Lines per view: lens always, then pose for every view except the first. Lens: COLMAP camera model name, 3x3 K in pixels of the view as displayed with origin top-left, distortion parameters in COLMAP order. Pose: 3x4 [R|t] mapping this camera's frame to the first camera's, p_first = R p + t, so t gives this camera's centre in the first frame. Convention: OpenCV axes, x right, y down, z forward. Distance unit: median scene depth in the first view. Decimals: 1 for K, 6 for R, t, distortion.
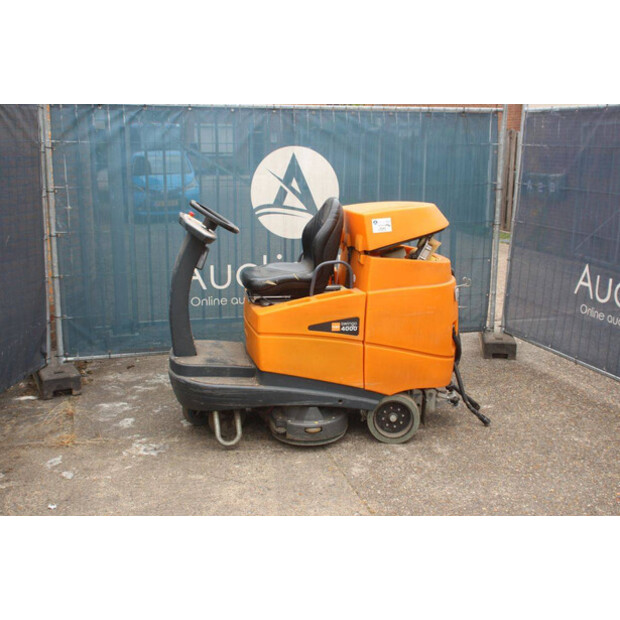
lens RADIAL K [[749.8, 0, 314.5], [0, 749.8, 313.9], [0, 0, 1]] dist [0.010412, 0.000000]
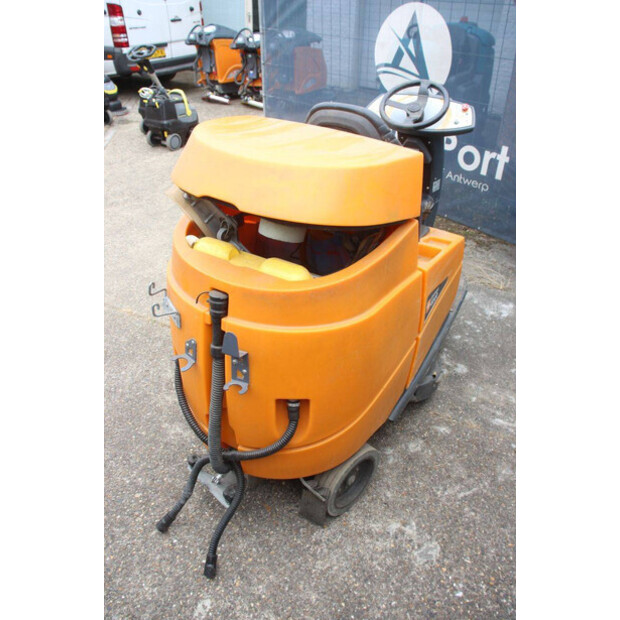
lens RADIAL K [[508.4, 0, 308.9], [0, 508.4, 308.0], [0, 0, 1]] dist [-0.176162, 0.148046]
pose [[-0.663261, 0.394232, -0.636134, 0.362738], [-0.197601, 0.727590, 0.656937, -0.293789], [0.721831, 0.561421, -0.404682, 1.244740]]
